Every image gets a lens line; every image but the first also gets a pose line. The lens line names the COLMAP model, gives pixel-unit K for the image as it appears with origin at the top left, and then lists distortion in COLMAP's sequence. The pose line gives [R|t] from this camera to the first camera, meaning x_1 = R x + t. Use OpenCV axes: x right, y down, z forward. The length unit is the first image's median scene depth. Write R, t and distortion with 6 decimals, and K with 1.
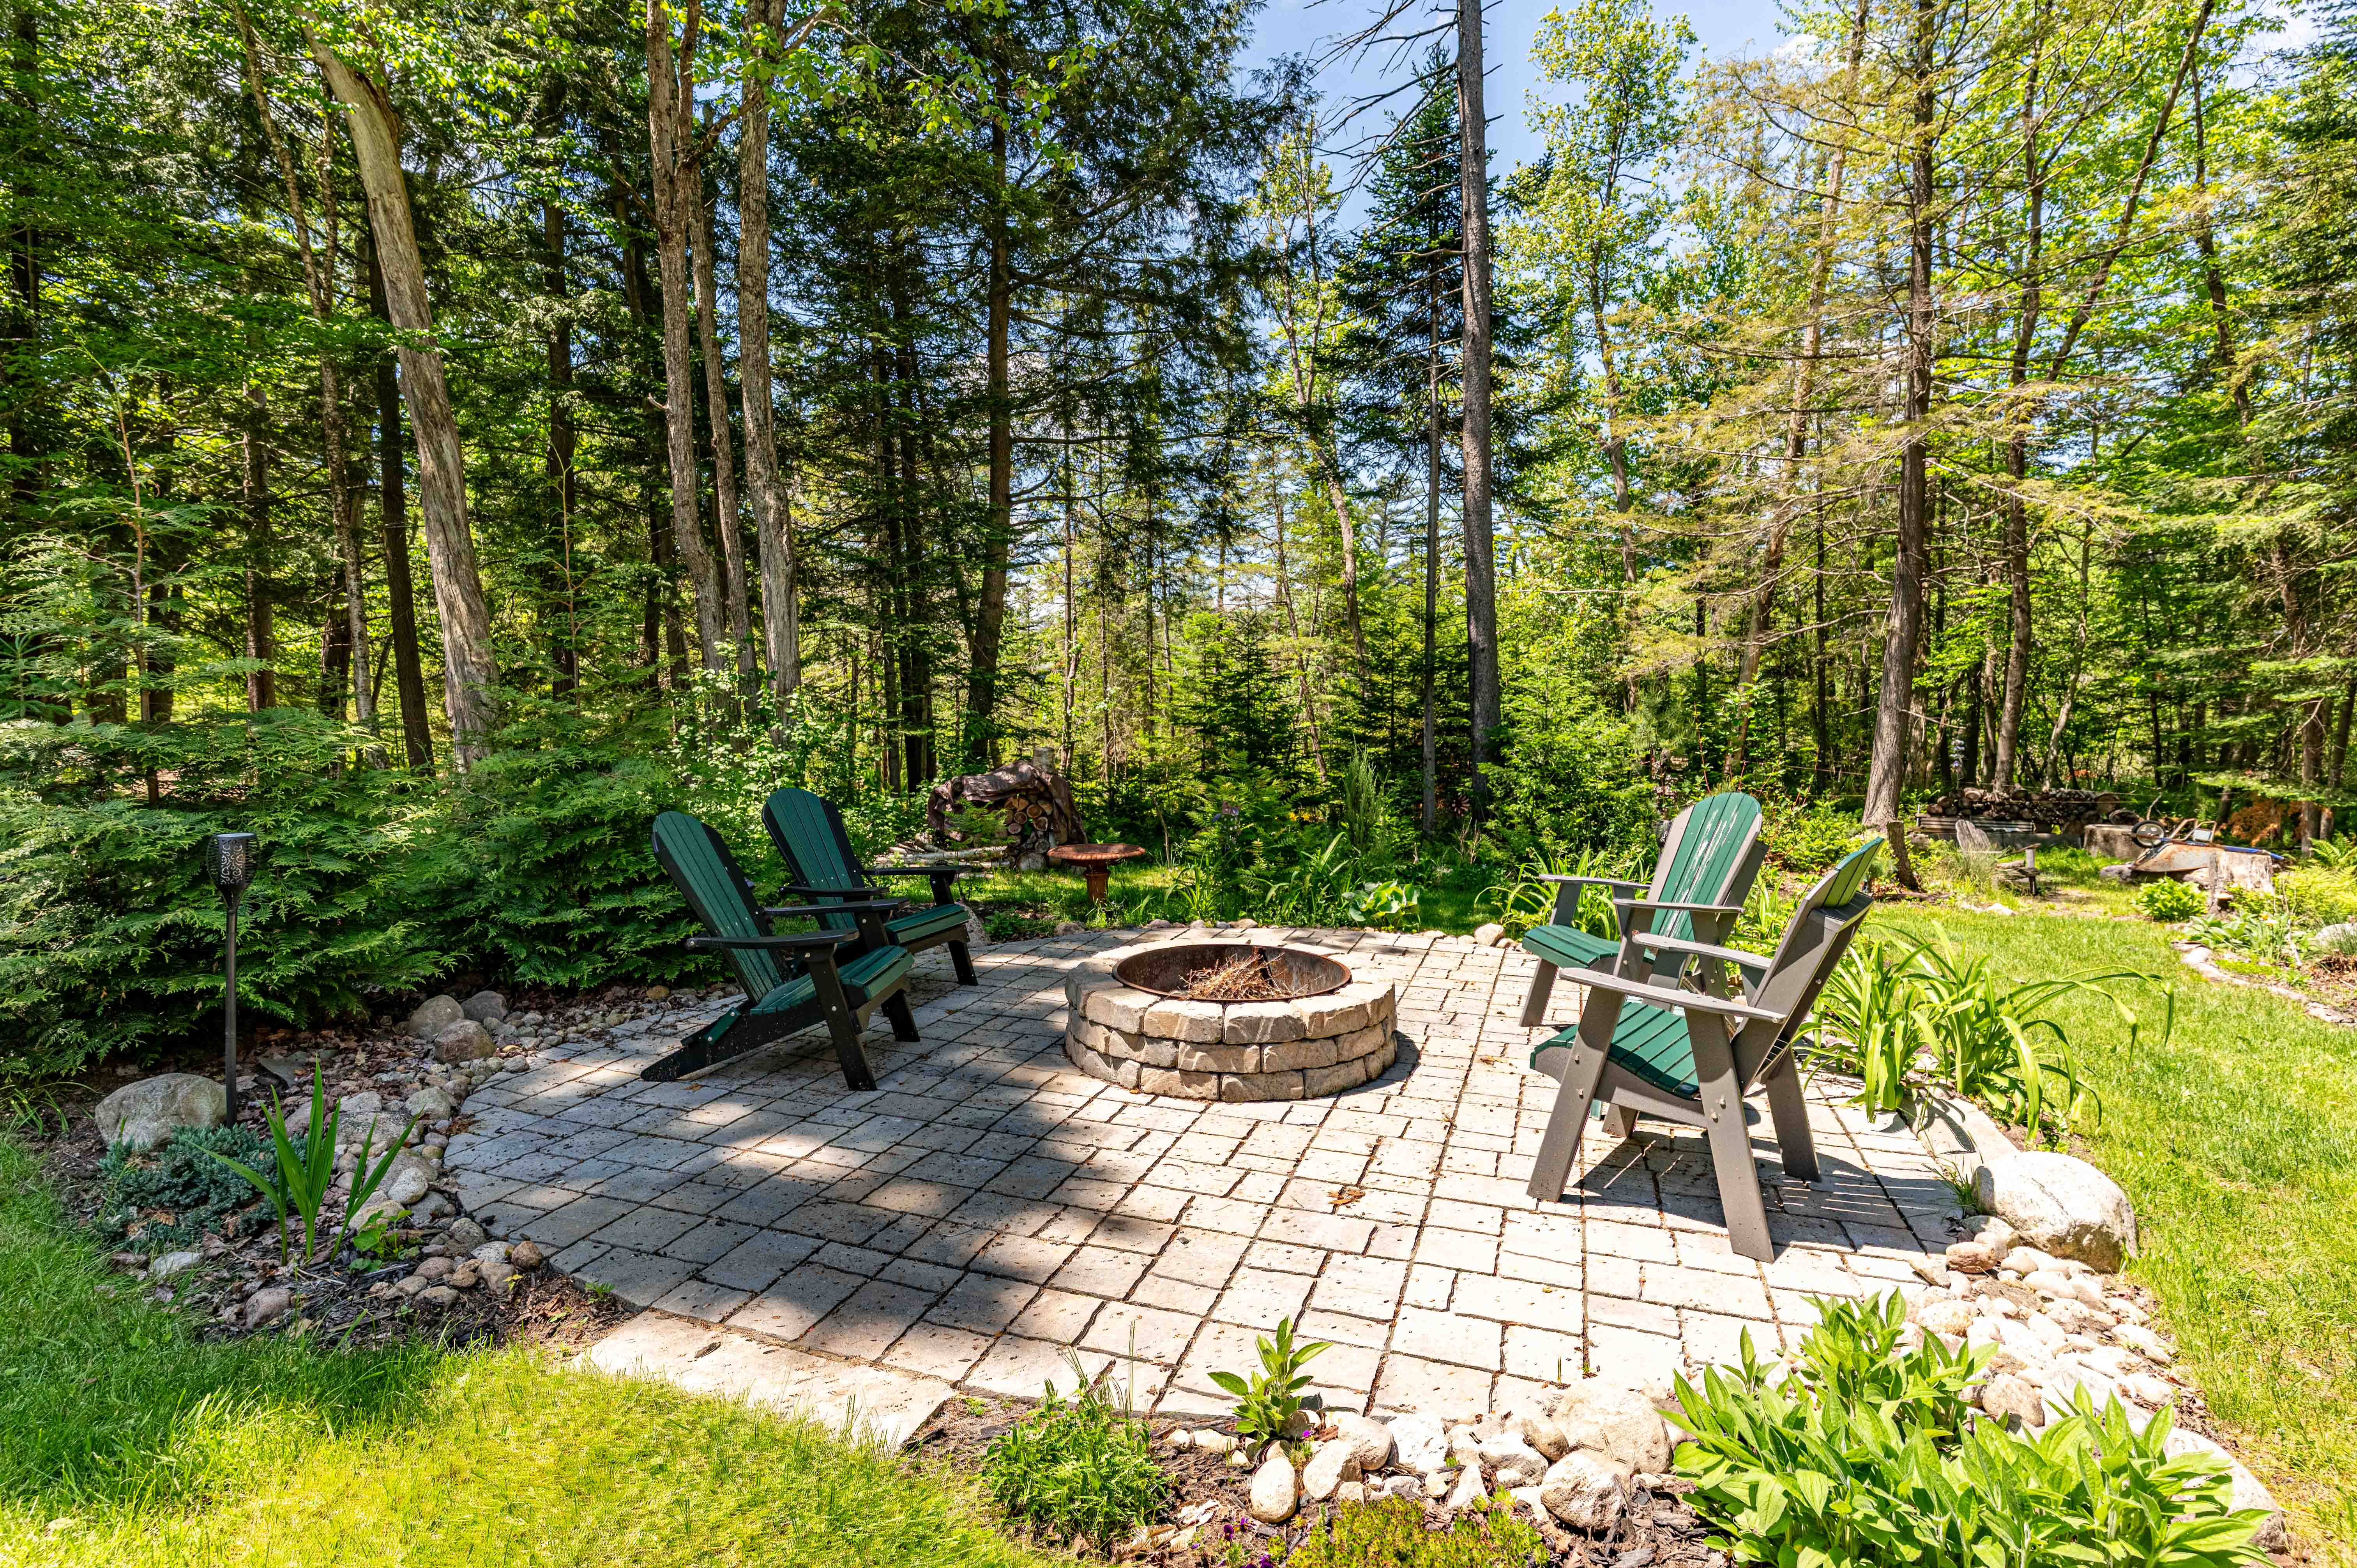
lens RADIAL K [[1118.1, 0, 1172.4], [0, 1118.1, 777.2], [0, 0, 1]] dist [0.001379, -0.000991]
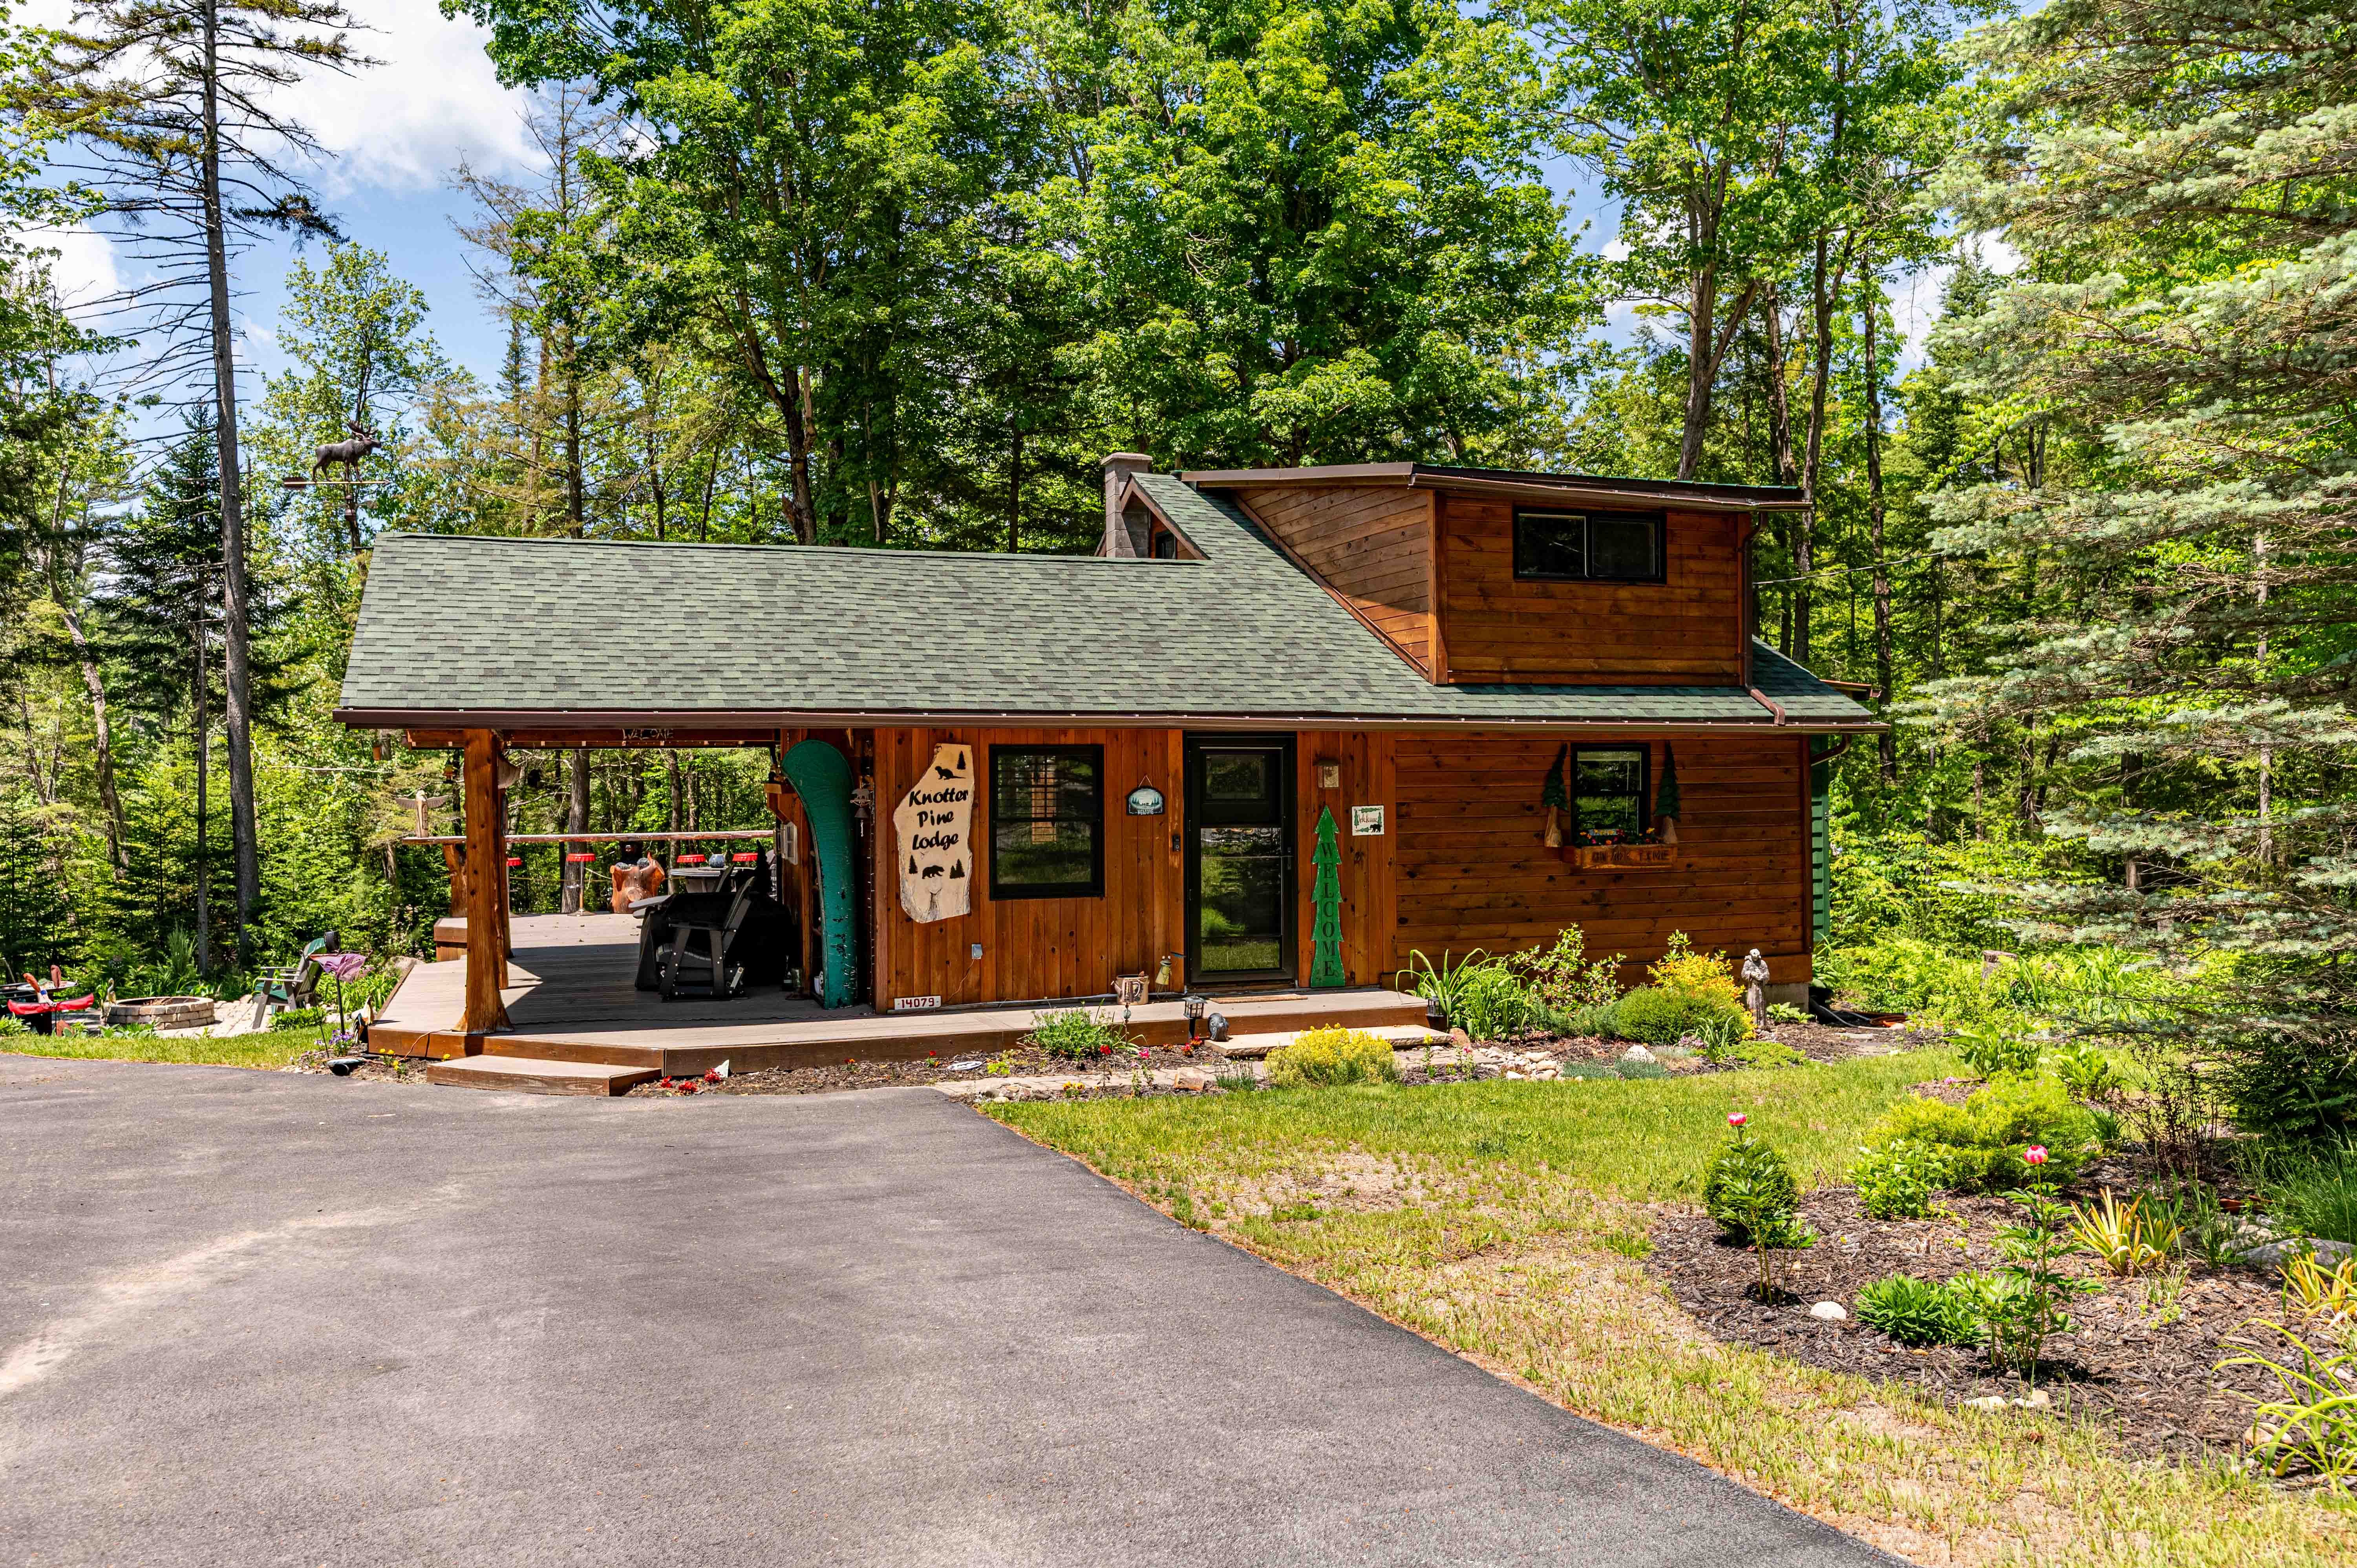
lens RADIAL K [[1848.7, 0, 1178.5], [0, 1848.7, 784.0], [0, 0, 1]] dist [0.000653, -0.011923]
pose [[0.745219, -0.000256, 0.666820, -0.363991], [0.048069, 0.997419, -0.053338, -0.006981], [-0.665085, 0.071802, 0.743308, -1.389251]]
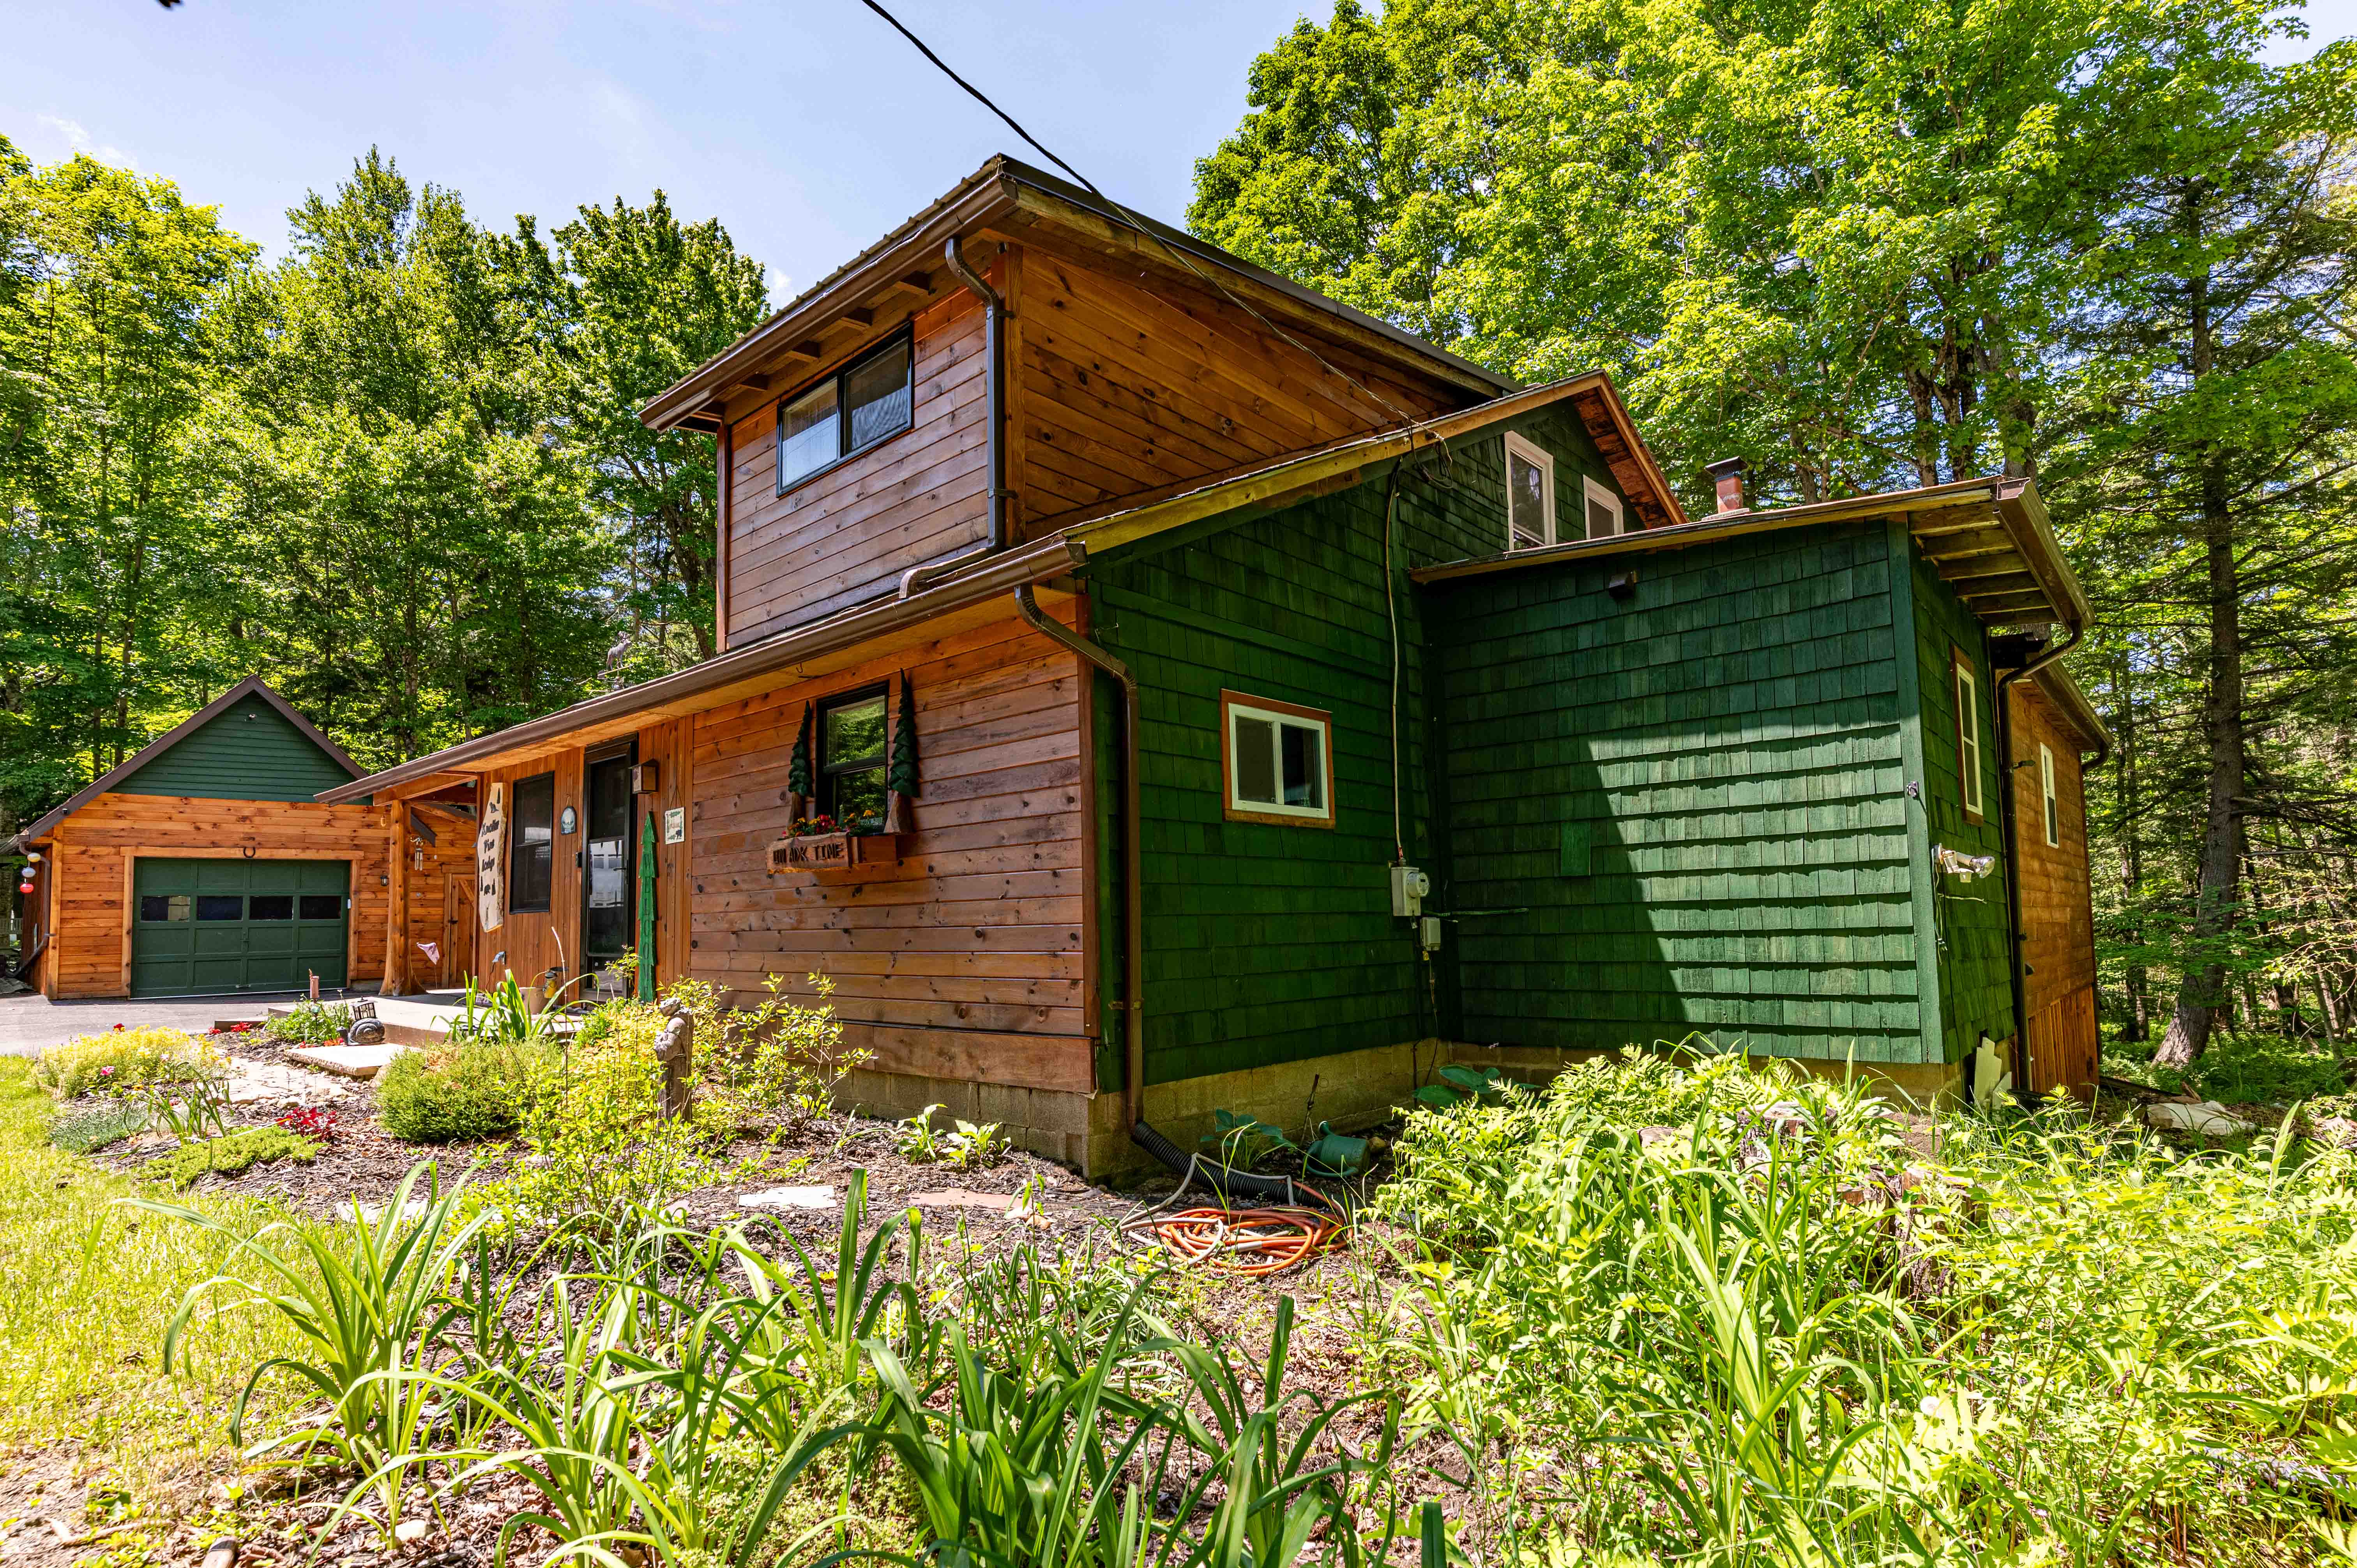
lens RADIAL K [[1168.5, 0, 1186.7], [0, 1168.5, 850.3], [0, 0, 1]] dist [-0.002384, 0.000080]
pose [[0.941561, -0.027277, -0.335736, 0.740657], [-0.018556, 0.991002, -0.132554, 0.041406], [0.336331, 0.131038, 0.932583, -1.149053]]
